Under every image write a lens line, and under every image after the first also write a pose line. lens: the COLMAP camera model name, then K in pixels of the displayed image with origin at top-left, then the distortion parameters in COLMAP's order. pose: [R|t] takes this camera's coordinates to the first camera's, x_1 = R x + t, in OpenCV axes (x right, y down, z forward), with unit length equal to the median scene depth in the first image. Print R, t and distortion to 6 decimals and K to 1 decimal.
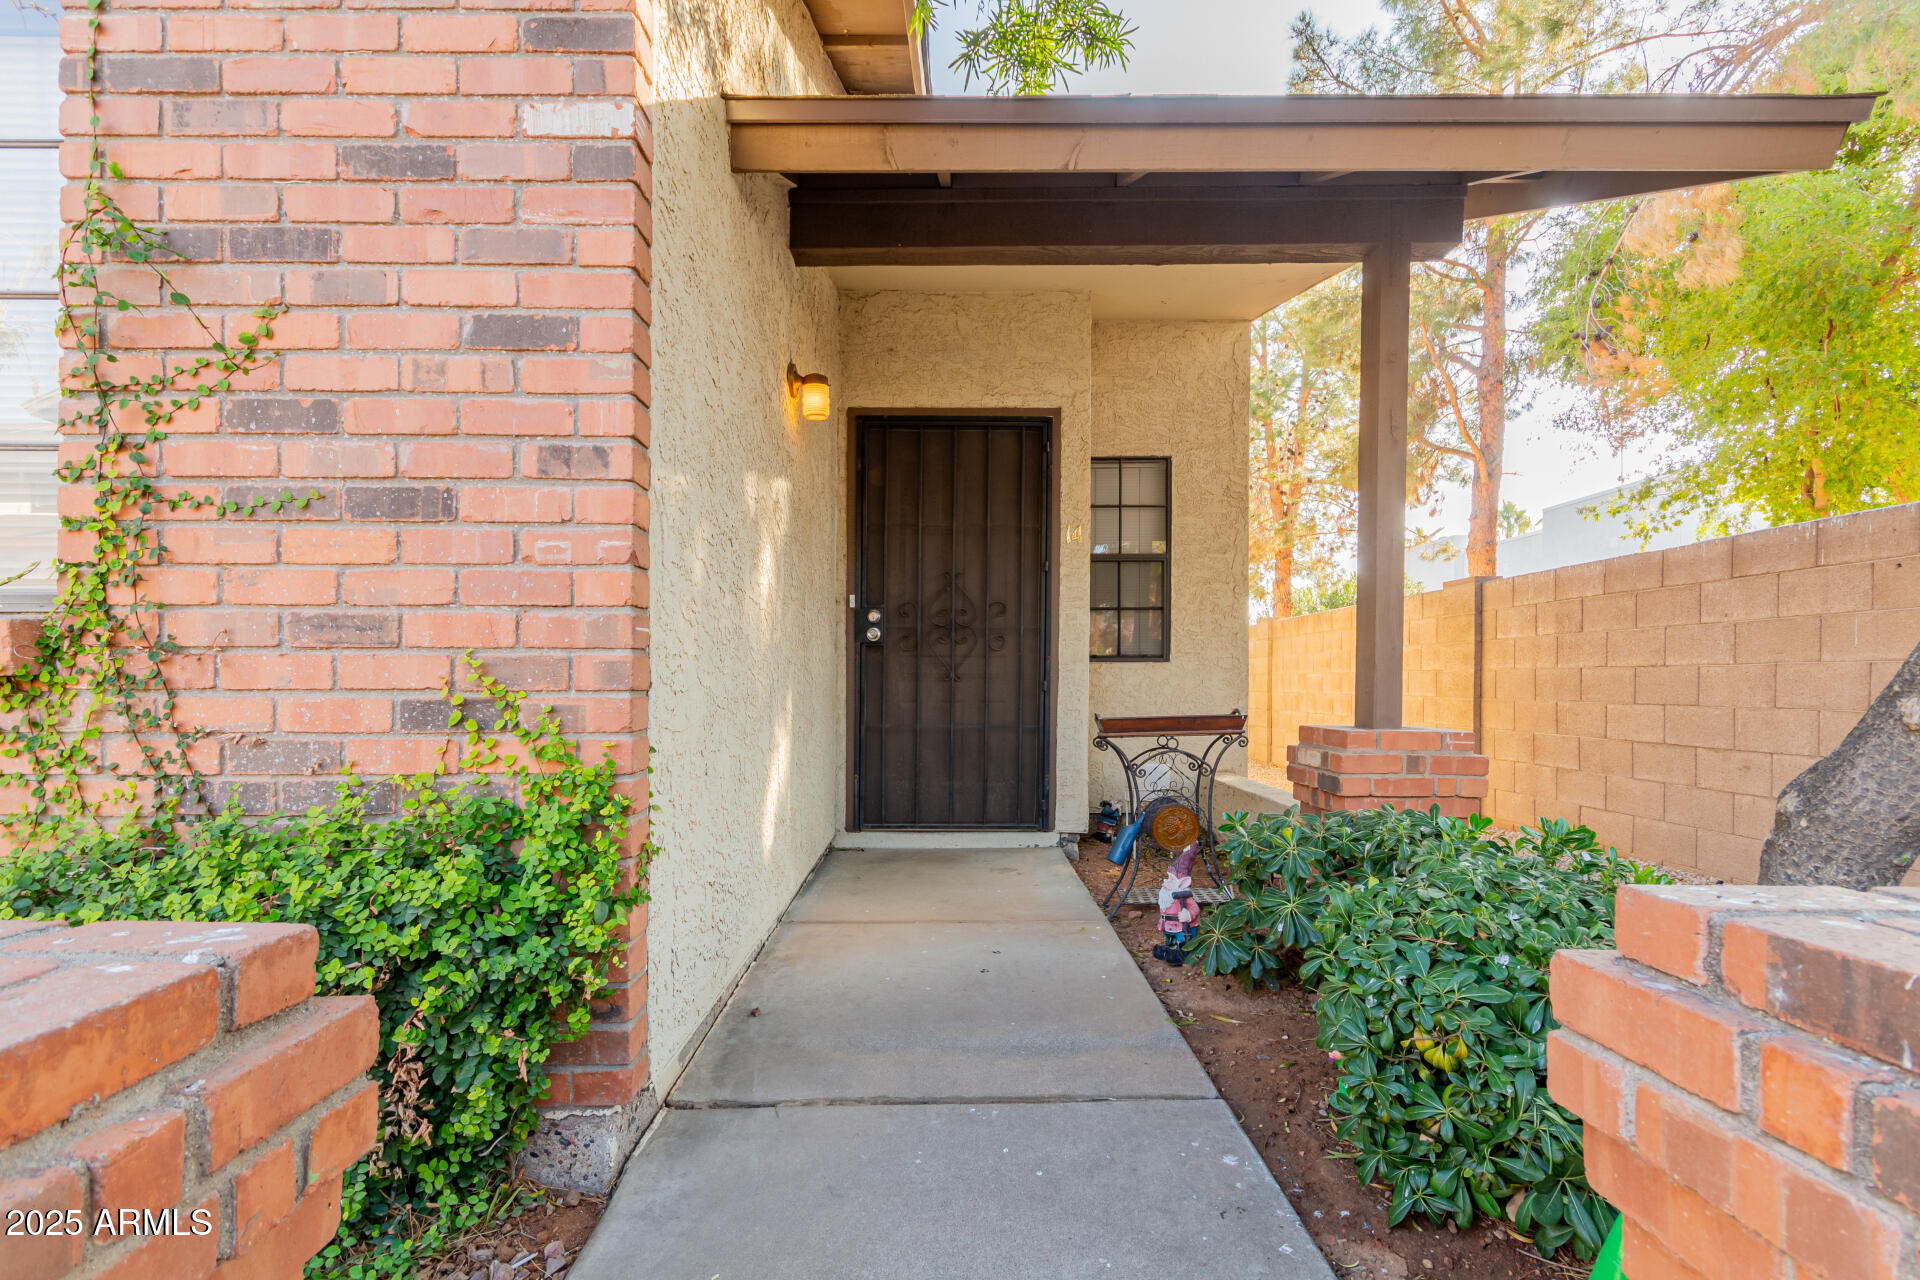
lens RADIAL K [[912.2, 0, 945.2], [0, 912.2, 676.7], [0, 0, 1]] dist [0.010349, 0.000089]
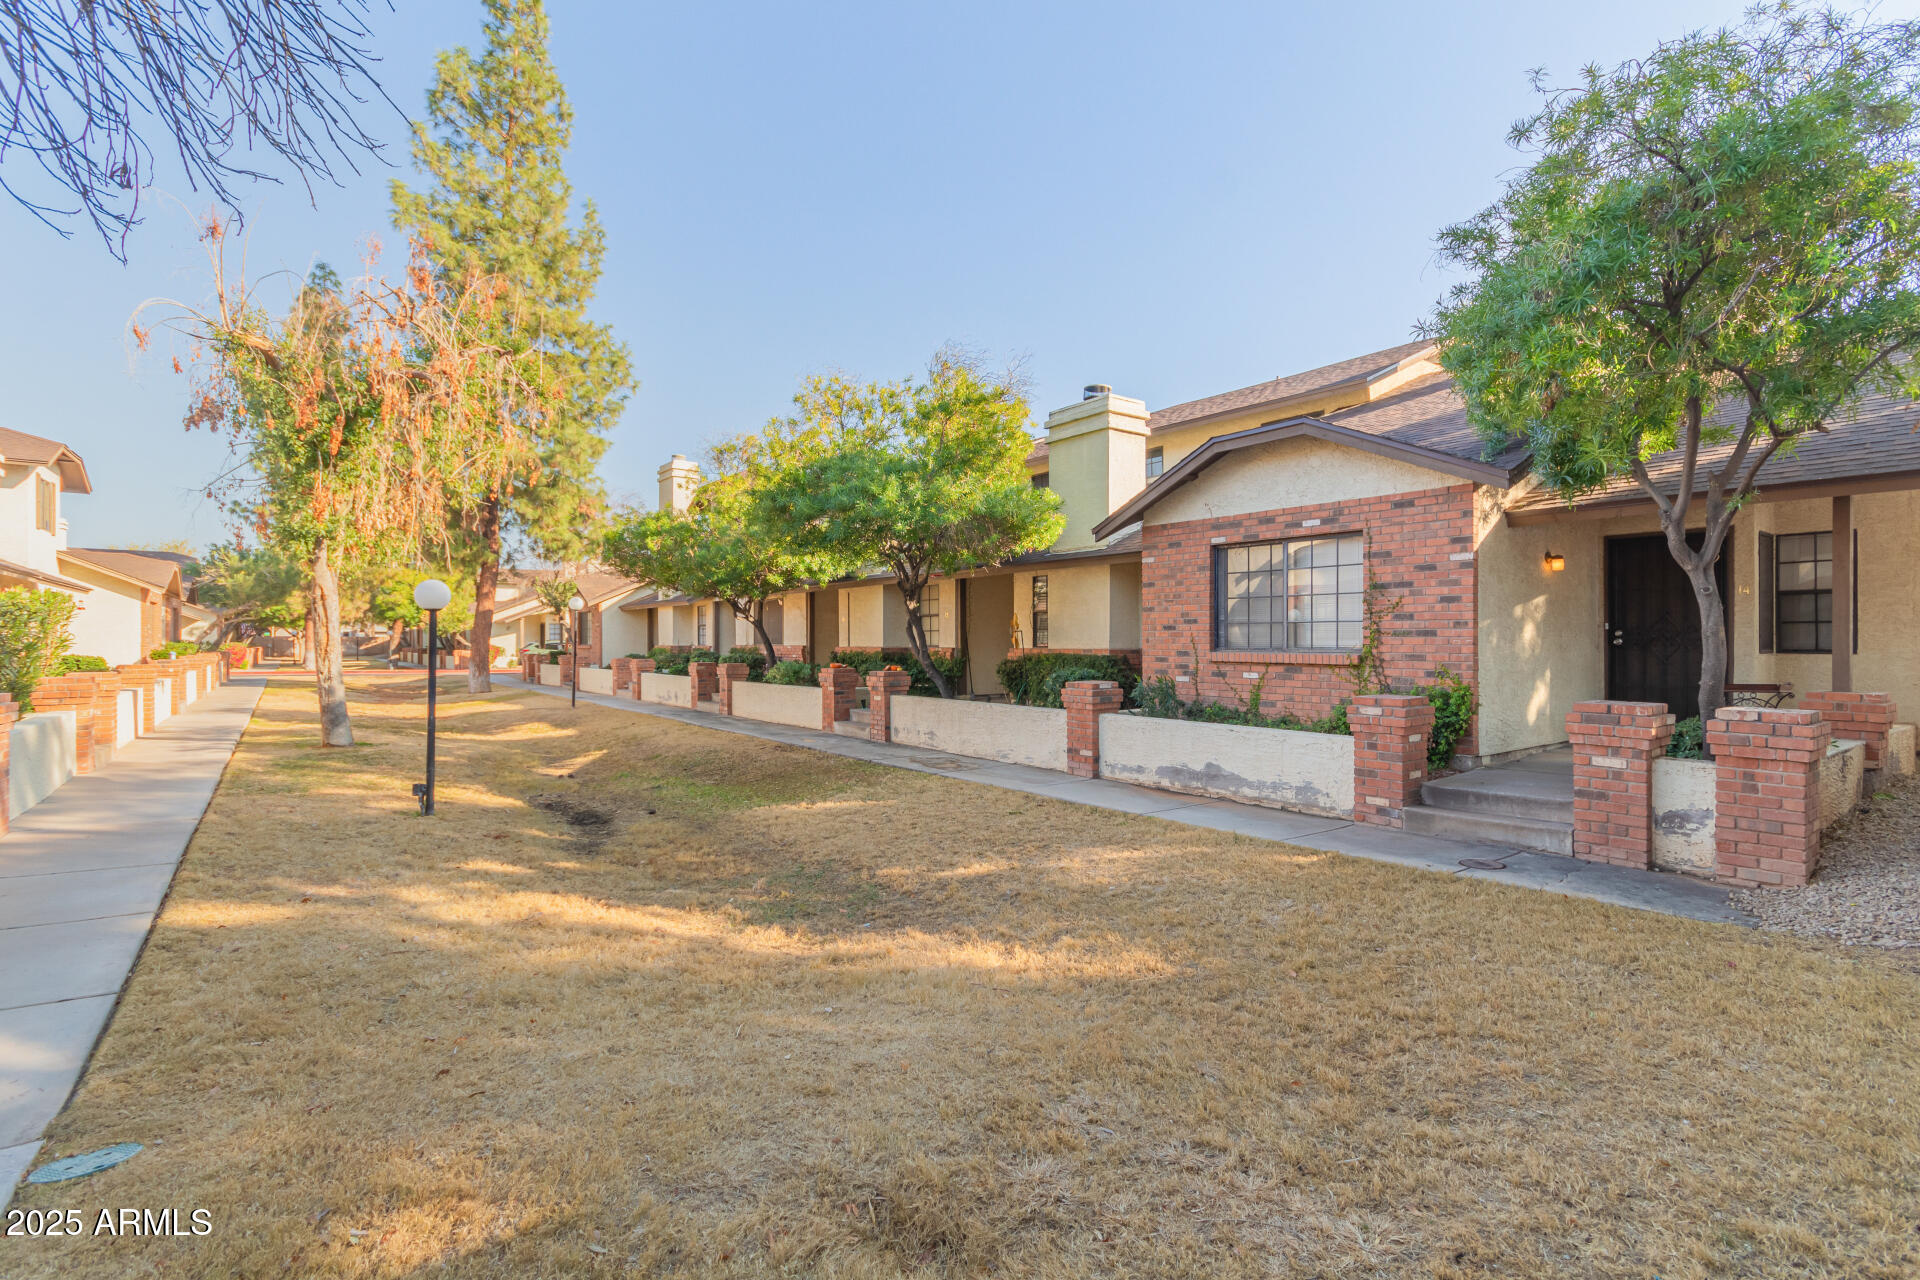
lens RADIAL K [[876.0, 0, 982.1], [0, 876.0, 637.0], [0, 0, 1]] dist [0.013953, 0.000303]
pose [[0.614439, -0.005096, -0.788948, 1.778139], [0.003690, 0.999987, -0.003585, -0.157804], [0.788956, -0.000708, 0.614450, -4.016966]]
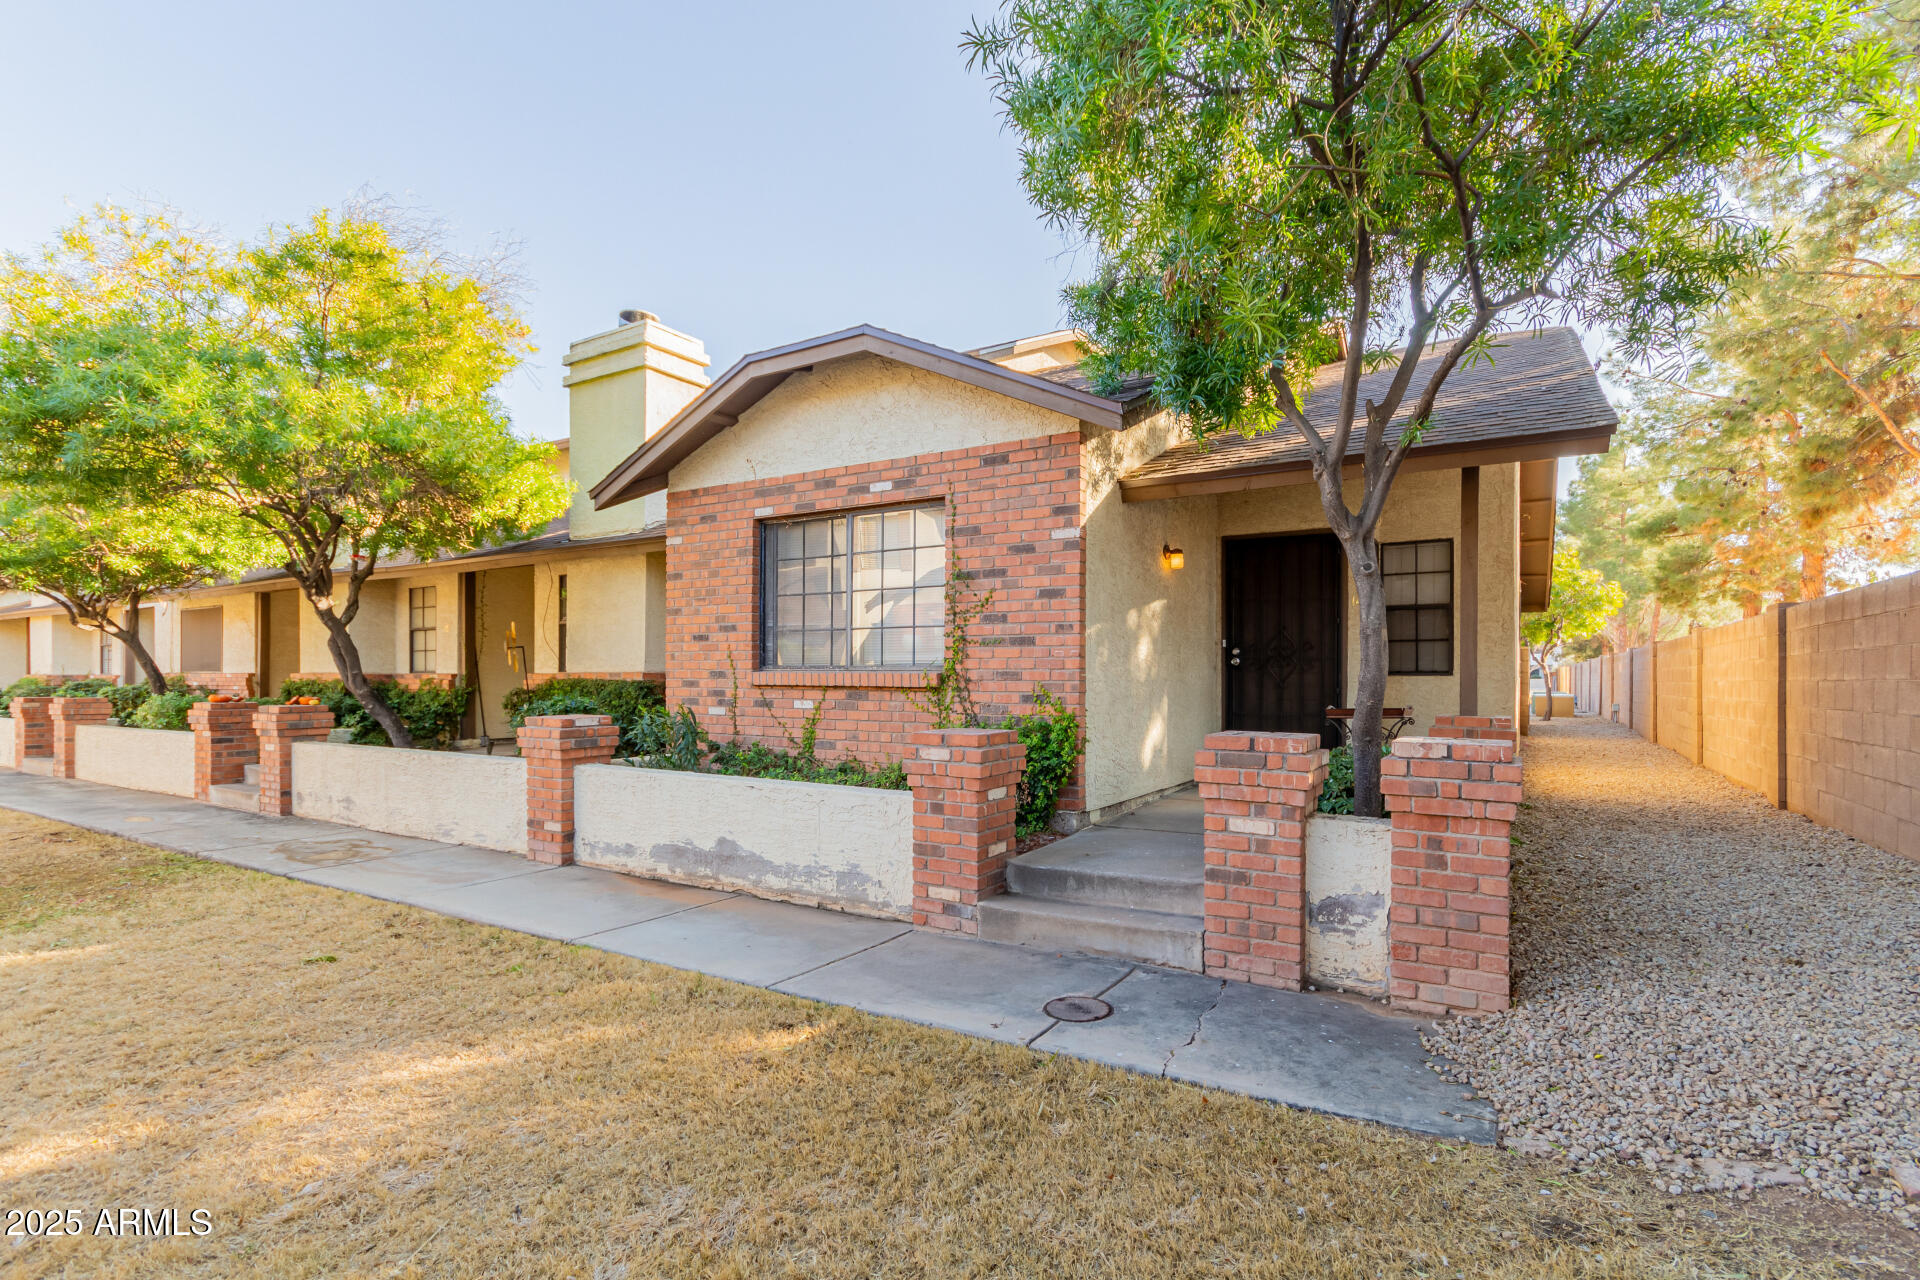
lens RADIAL K [[902.5, 0, 965.3], [0, 902.5, 673.3], [0, 0, 1]] dist [-0.001516, 0.000473]
pose [[0.853688, -0.001684, -0.520783, 1.097940], [-0.000900, 0.999989, -0.004709, -0.042349], [0.520785, 0.004489, 0.853676, -2.207981]]
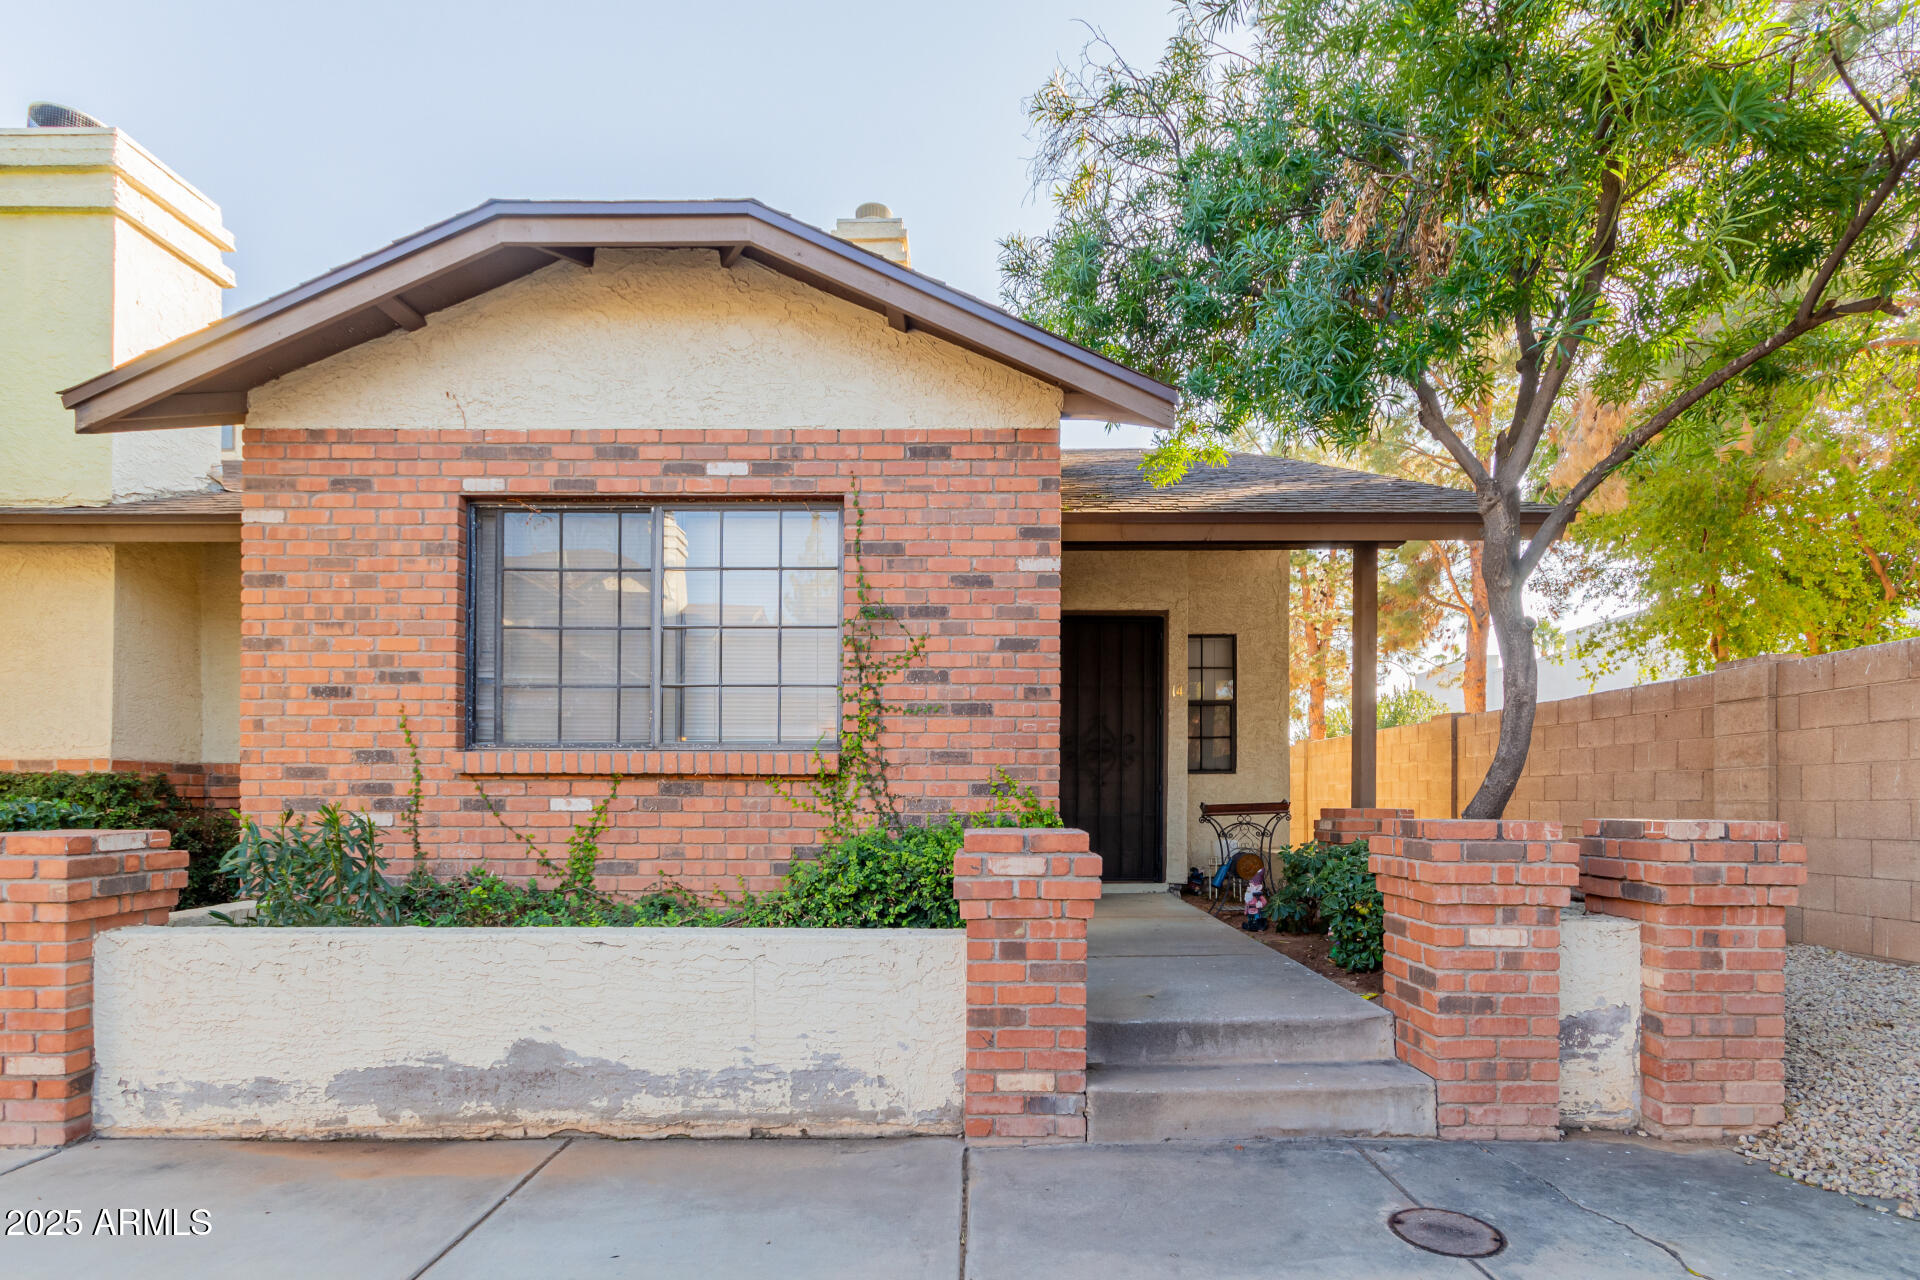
lens RADIAL K [[946.7, 0, 965.4], [0, 946.7, 787.2], [0, 0, 1]] dist [0.007411, -0.000649]
pose [[0.999988, -0.001615, -0.004706, -0.599919], [0.001573, 0.999958, -0.009065, 0.060210], [0.004721, 0.009058, 0.999948, -1.725897]]
